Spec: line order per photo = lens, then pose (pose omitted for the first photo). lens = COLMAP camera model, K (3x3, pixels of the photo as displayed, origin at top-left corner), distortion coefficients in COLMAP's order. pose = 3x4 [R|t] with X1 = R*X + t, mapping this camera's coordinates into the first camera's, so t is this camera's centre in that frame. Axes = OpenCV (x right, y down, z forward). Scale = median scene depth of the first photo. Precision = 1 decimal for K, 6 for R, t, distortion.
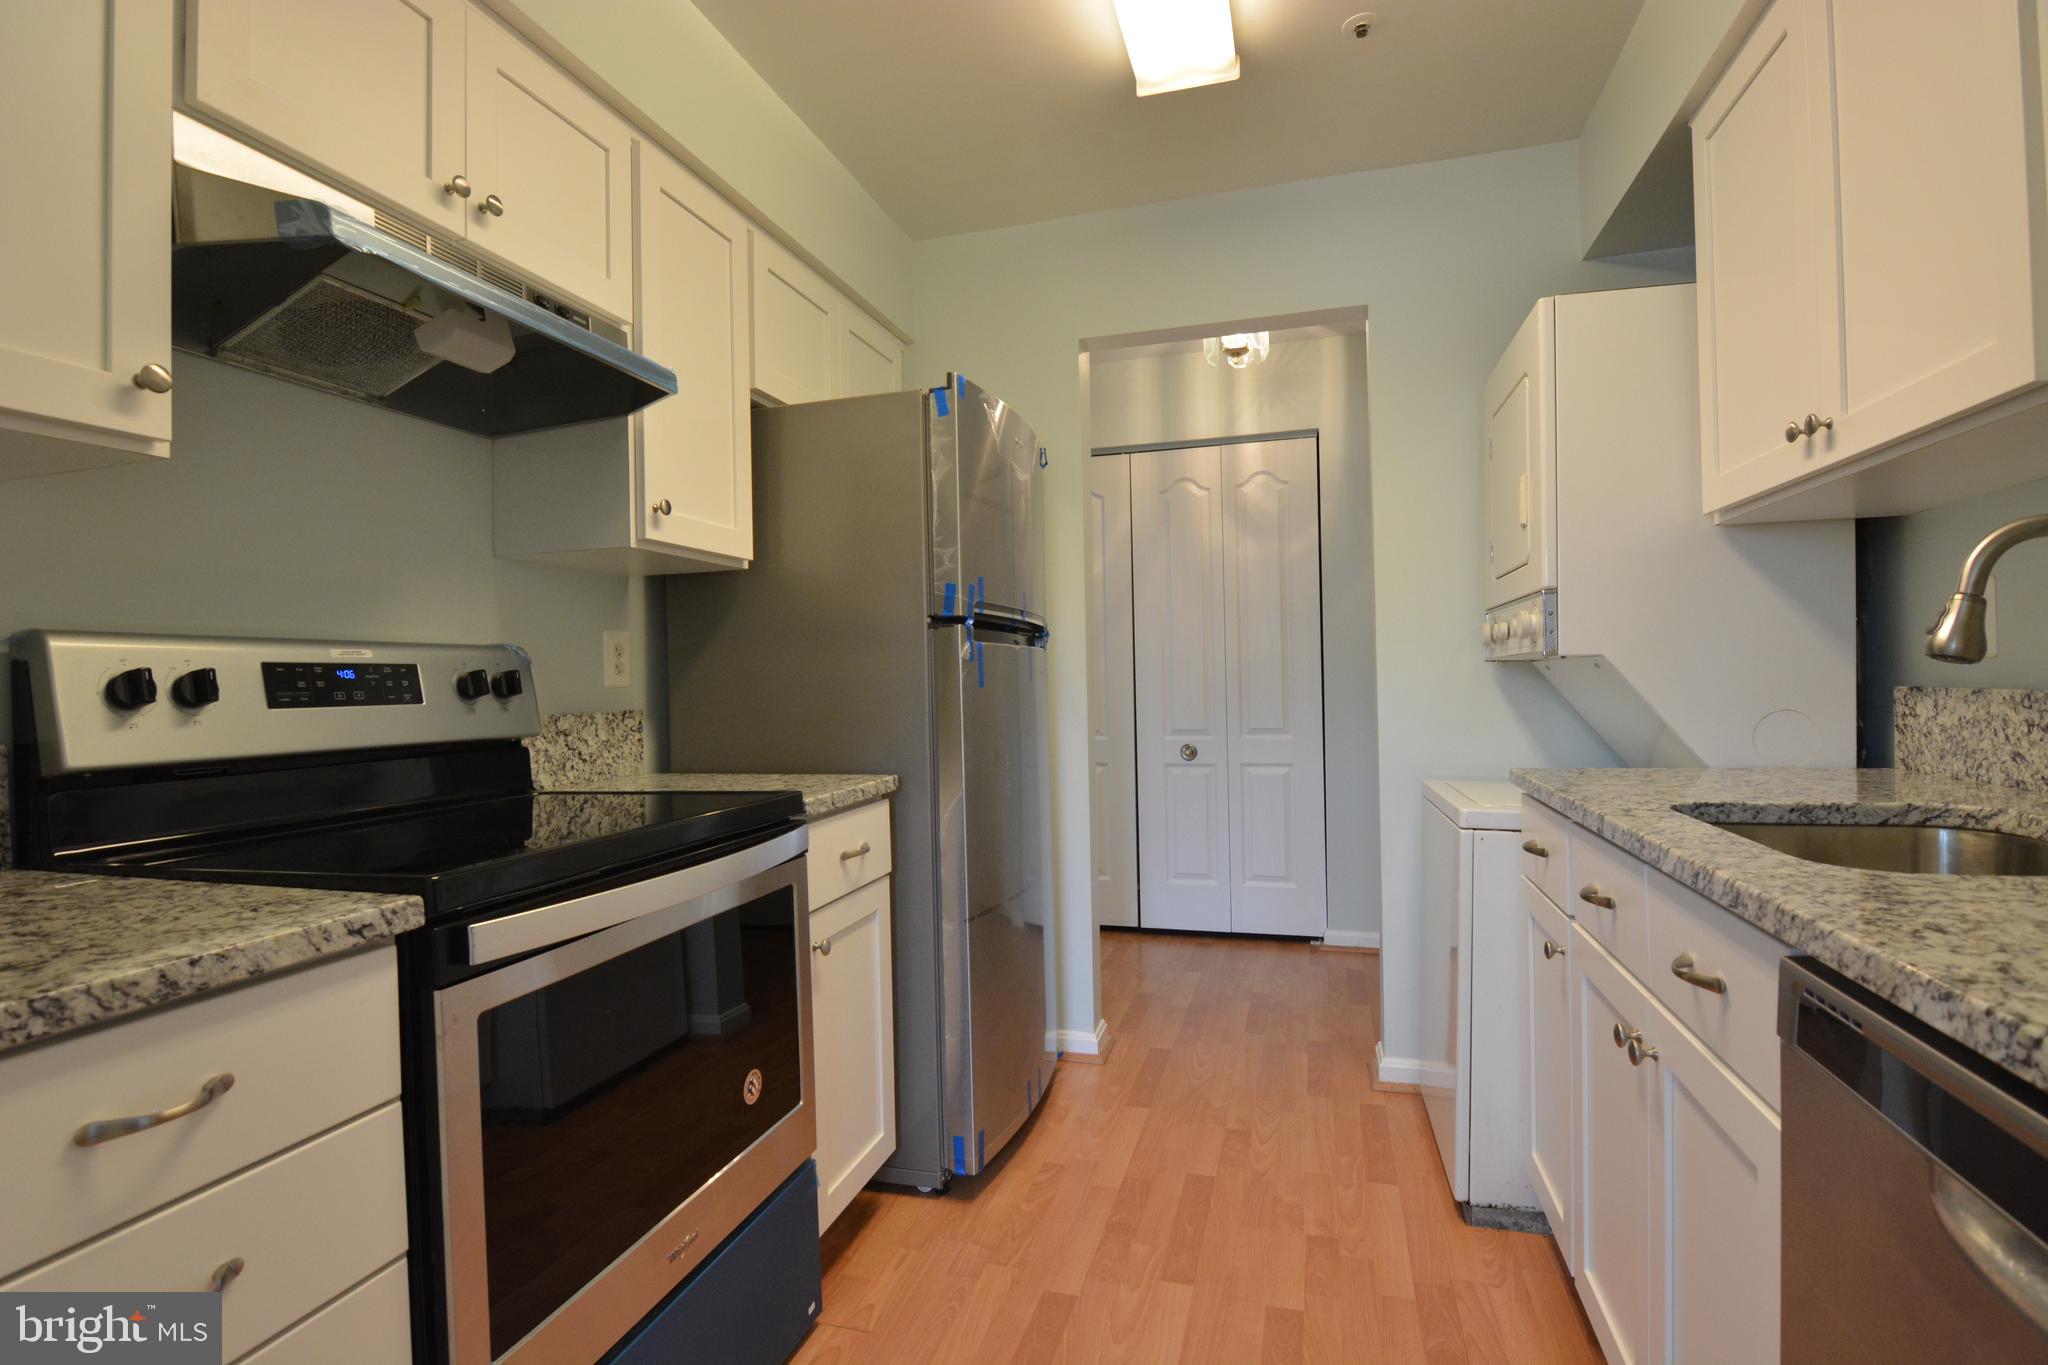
lens RADIAL K [[990.2, 0, 1016.6], [0, 990.2, 678.8], [0, 0, 1]] dist [-0.002520, -0.012714]
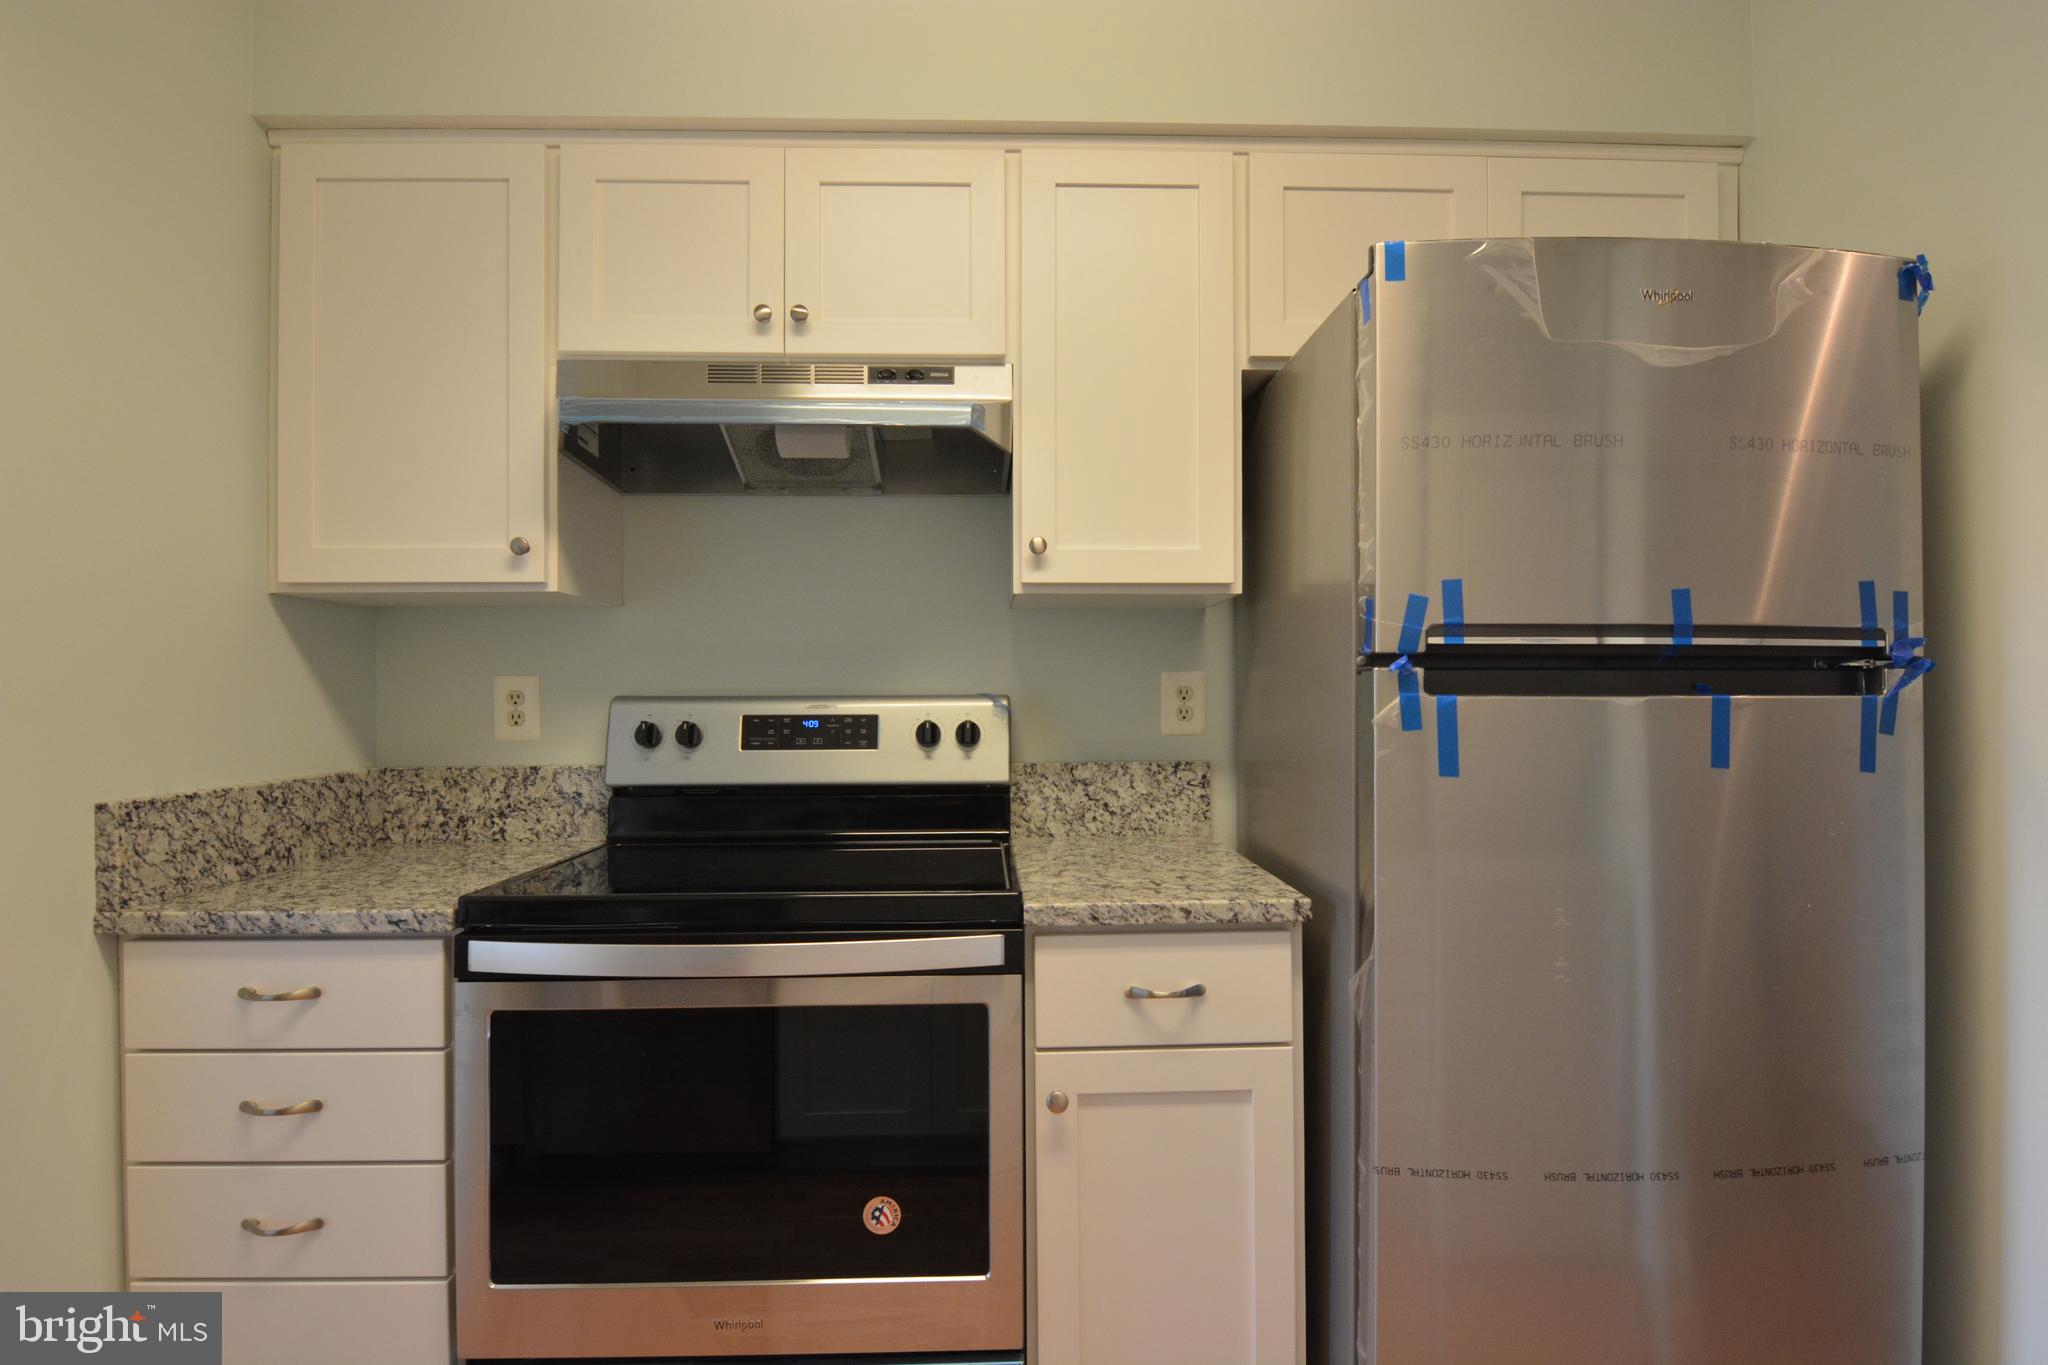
lens RADIAL K [[1036.7, 0, 1024.0], [0, 1036.7, 682.5], [0, 0, 1]] dist [-0.014493, -0.000981]
pose [[0.310843, 0.014063, -0.950357, 0.505999], [-0.002031, 0.999898, 0.014132, -0.059114], [0.950459, -0.002463, 0.310840, 0.663106]]
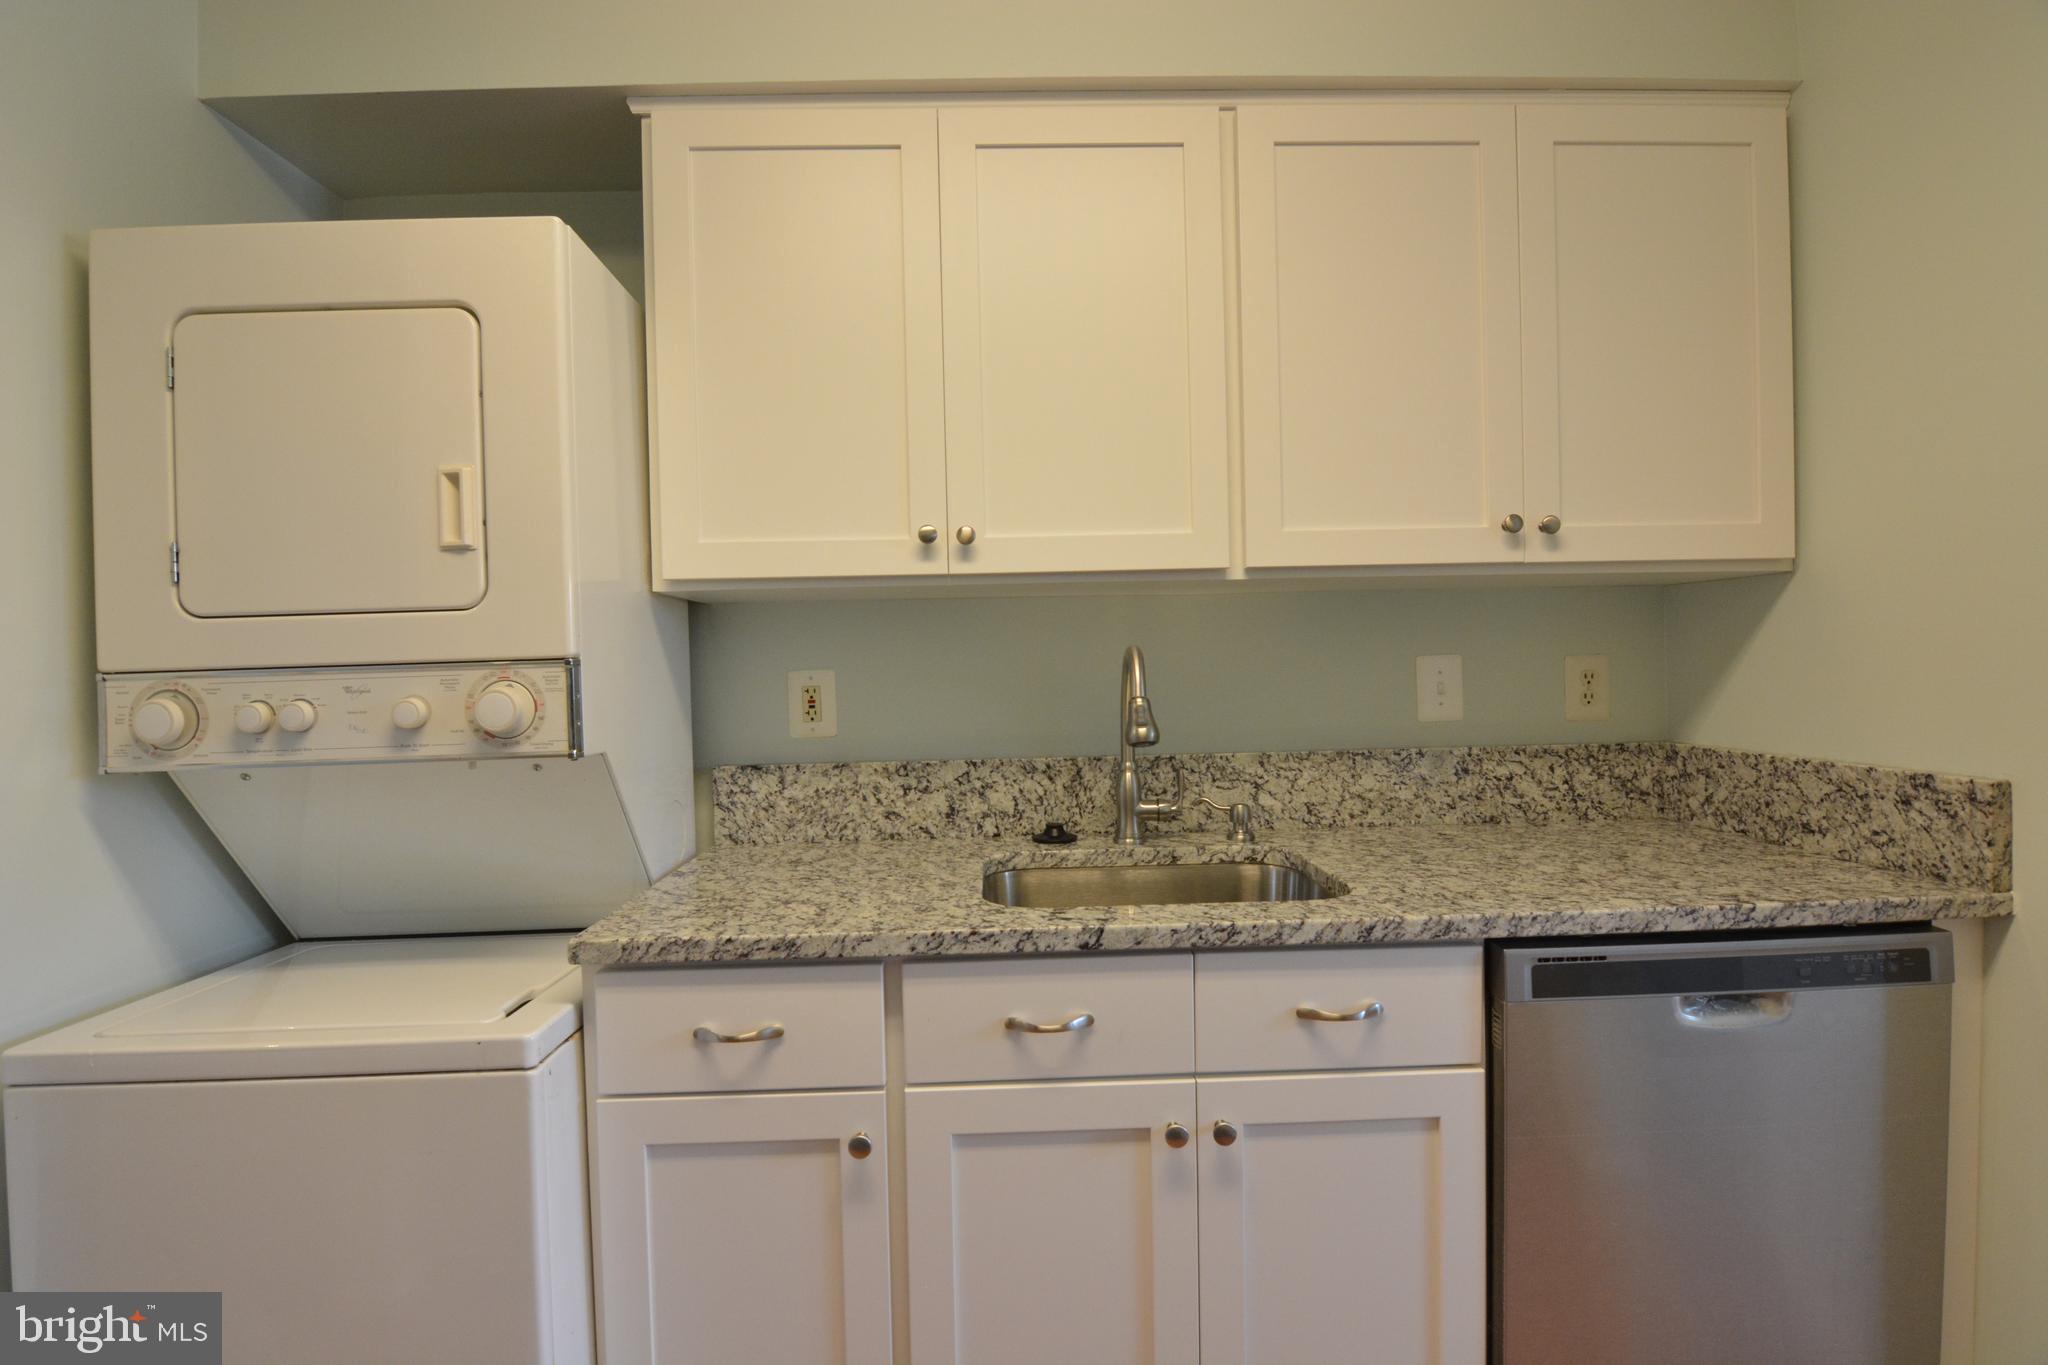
lens RADIAL K [[984.2, 0, 1017.6], [0, 984.2, 679.1], [0, 0, 1]] dist [-0.003126, -0.015012]
pose [[-0.312952, 0.013965, 0.949666, -0.185532], [0.030151, 0.999534, -0.004762, -0.064732], [-0.949290, 0.027143, -0.313228, 0.930253]]
